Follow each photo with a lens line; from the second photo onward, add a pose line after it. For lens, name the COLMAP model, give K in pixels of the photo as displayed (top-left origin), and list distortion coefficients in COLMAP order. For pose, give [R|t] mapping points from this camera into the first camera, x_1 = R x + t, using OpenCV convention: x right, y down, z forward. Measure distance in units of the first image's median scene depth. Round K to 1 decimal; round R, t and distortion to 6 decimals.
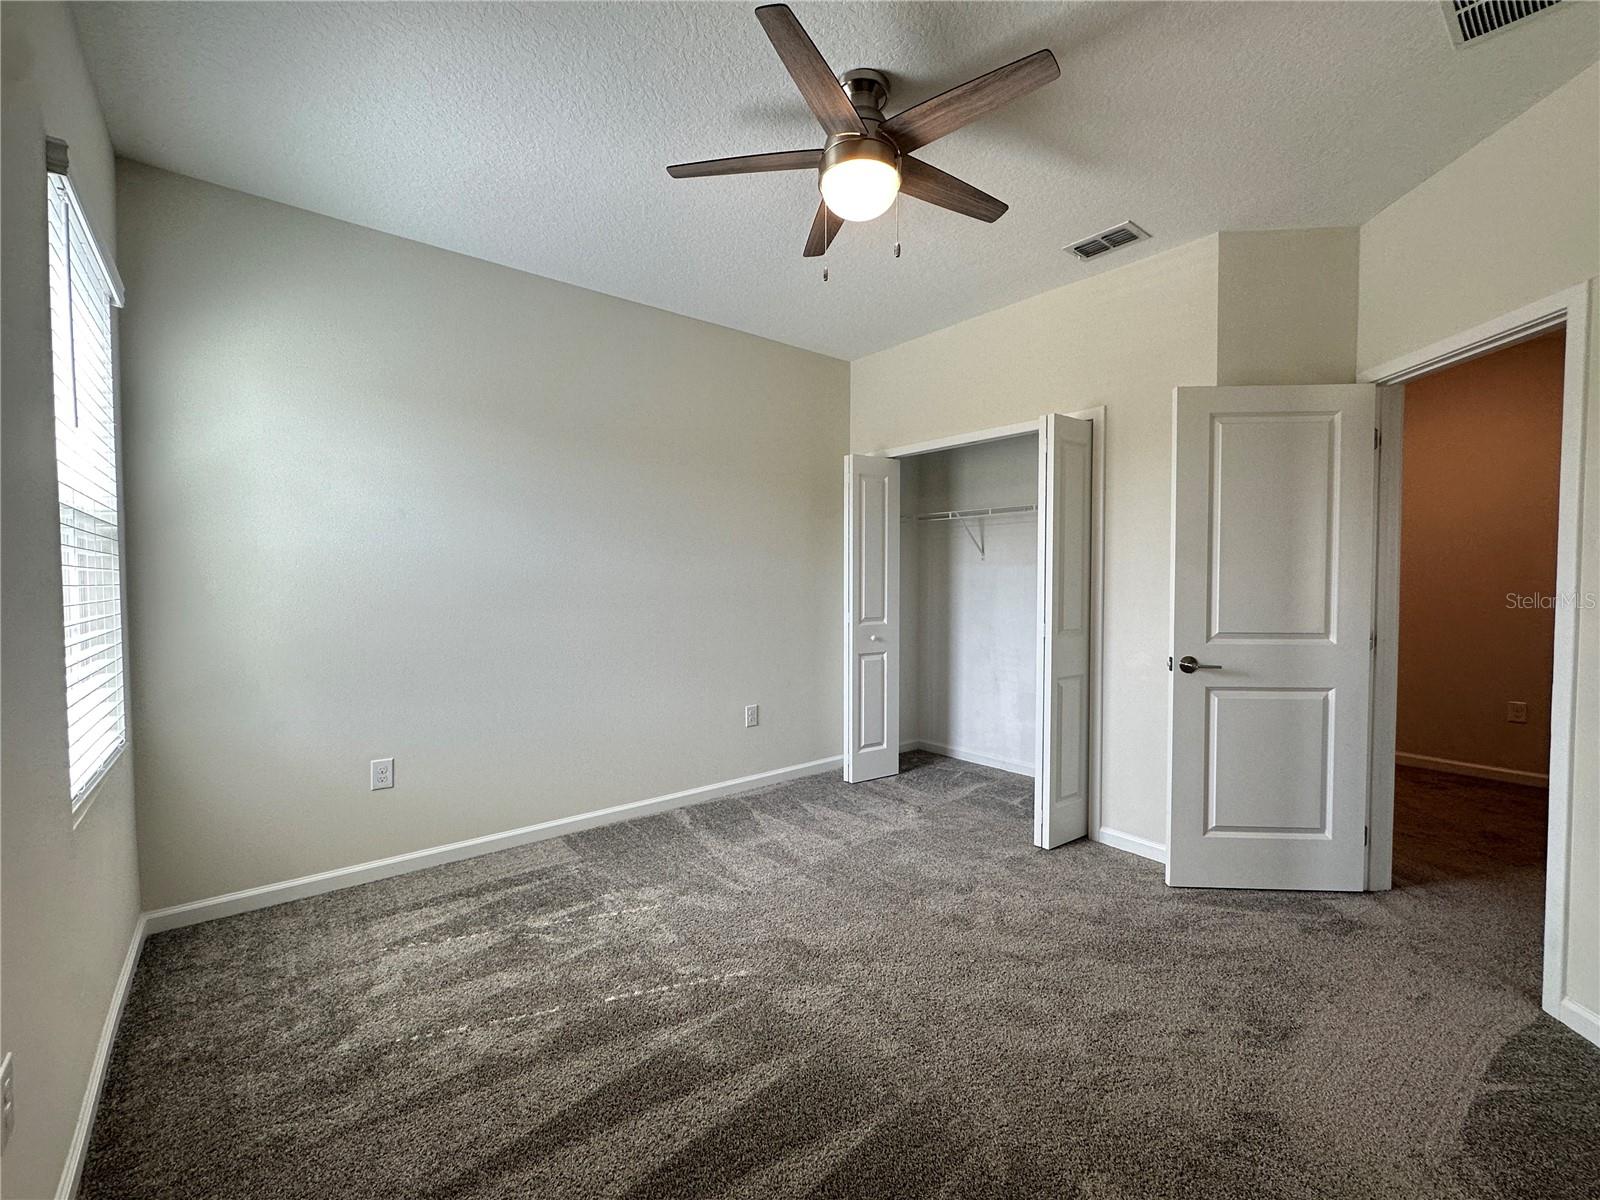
lens RADIAL K [[677.9, 0, 803.2], [0, 677.9, 600.1], [0, 0, 1]] dist [-0.002806, 0.000518]
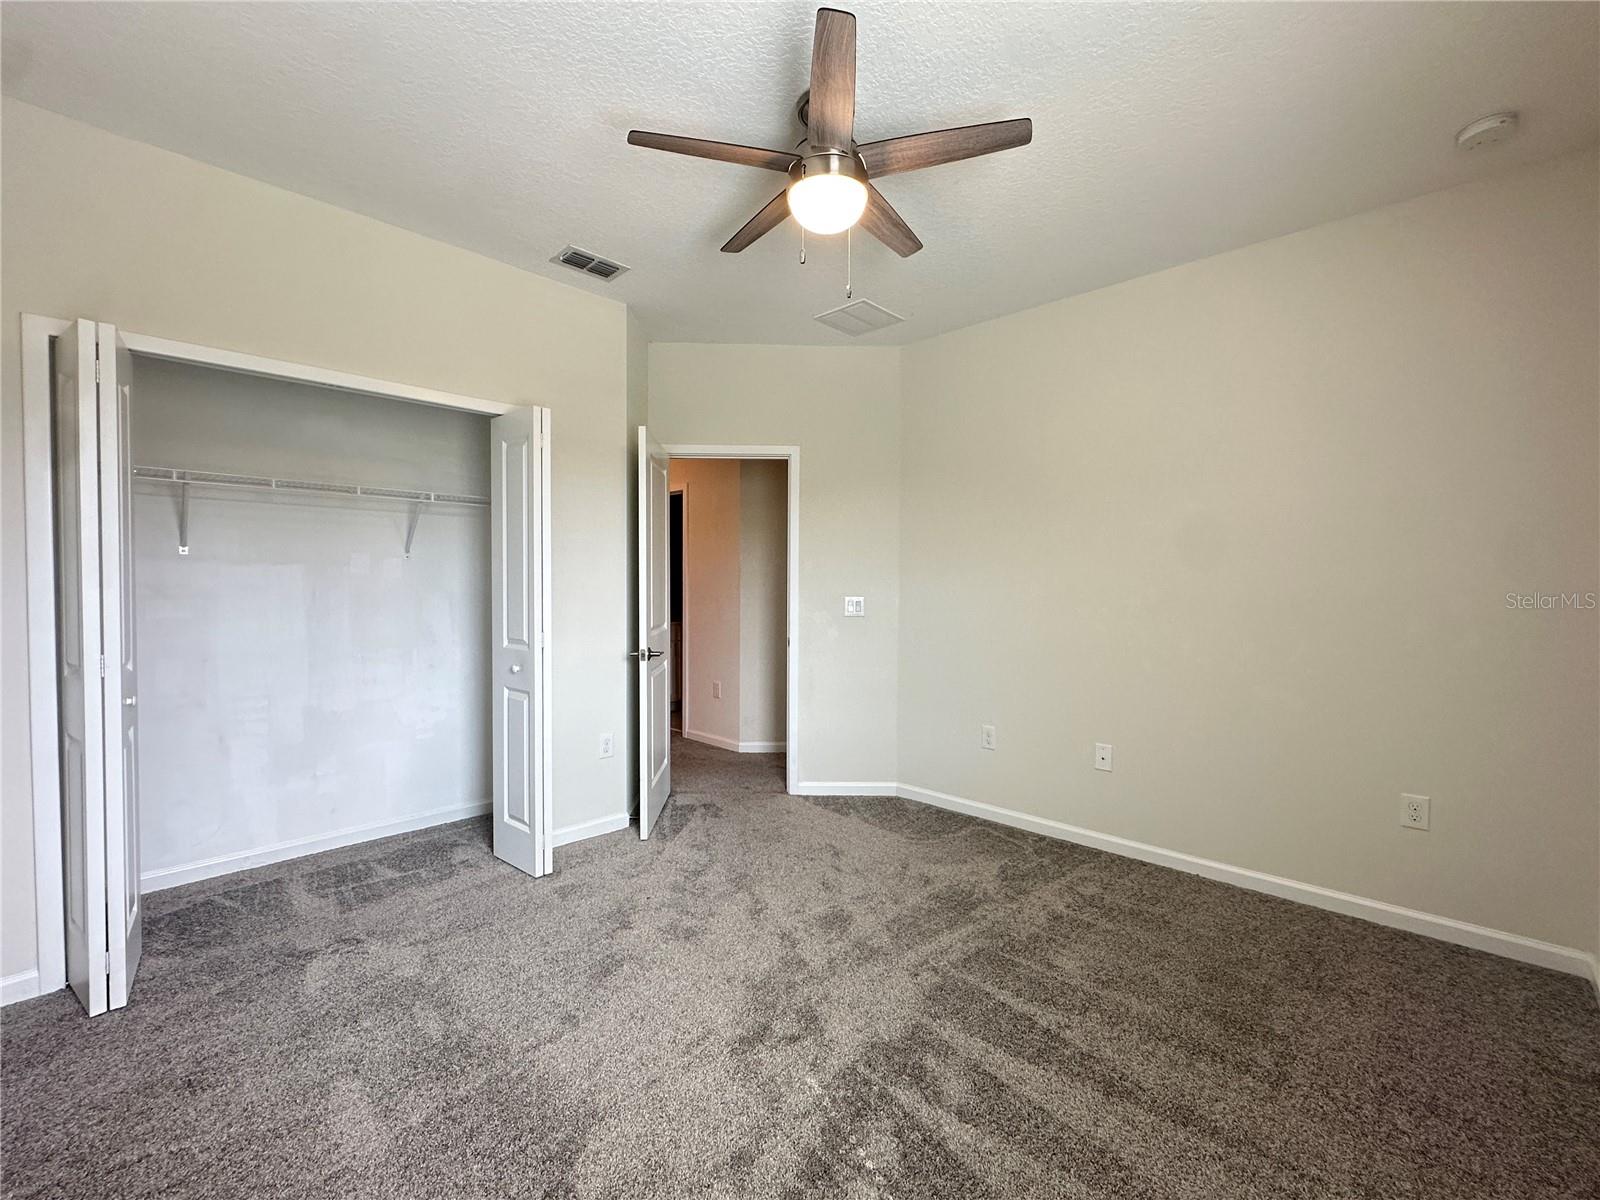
lens RADIAL K [[677.9, 0, 803.2], [0, 677.9, 600.1], [0, 0, 1]] dist [-0.002806, 0.000518]
pose [[-0.101161, -0.024674, 0.994564, -0.658558], [0.031984, 0.999095, 0.028039, -0.025558], [-0.994356, 0.034647, -0.100280, 0.808752]]
